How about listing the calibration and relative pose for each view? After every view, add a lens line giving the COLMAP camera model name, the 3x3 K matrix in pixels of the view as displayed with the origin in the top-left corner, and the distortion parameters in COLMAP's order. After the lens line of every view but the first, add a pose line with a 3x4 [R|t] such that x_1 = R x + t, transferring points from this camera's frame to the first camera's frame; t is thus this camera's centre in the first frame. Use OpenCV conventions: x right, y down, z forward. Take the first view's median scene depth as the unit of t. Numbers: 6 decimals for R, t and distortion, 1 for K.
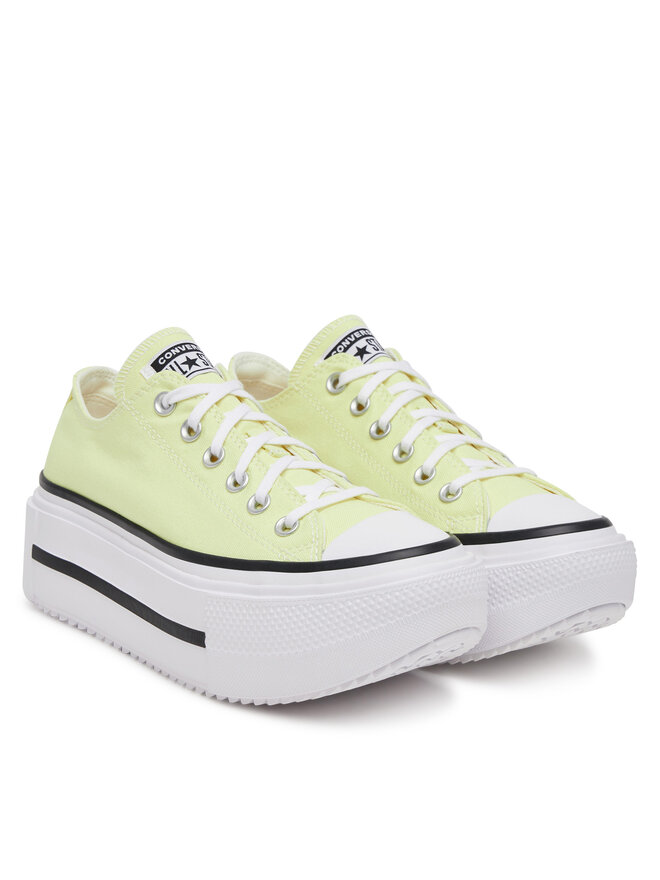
lens RADIAL K [[2586.3, 0, 330.0], [0, 2586.3, 440.0], [0, 0, 1]] dist [1.585863, 0.057360]
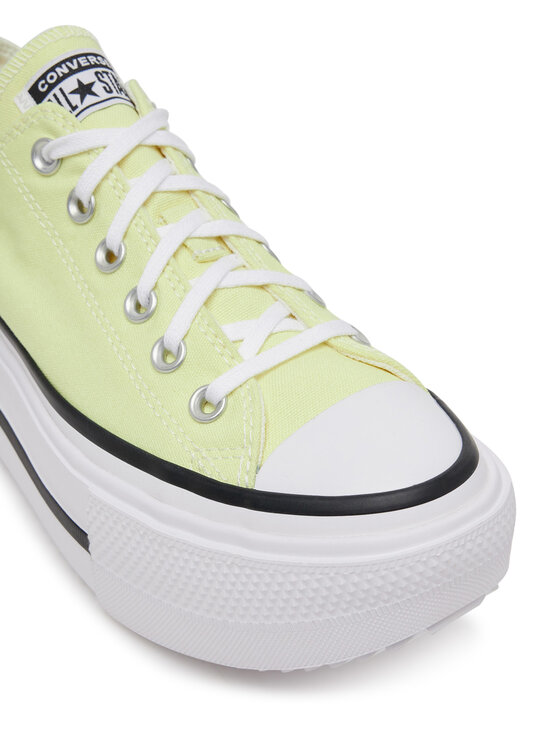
lens RADIAL K [[1124.8, 0, 280.0], [0, 1124.8, 373.0], [0, 0, 1]] dist [-0.033571, 0.081959]
pose [[0.996368, 0.043779, -0.073035, 0.020353], [-0.006985, 0.896840, 0.442299, -0.092888], [0.084864, -0.440183, 0.893889, 0.725102]]
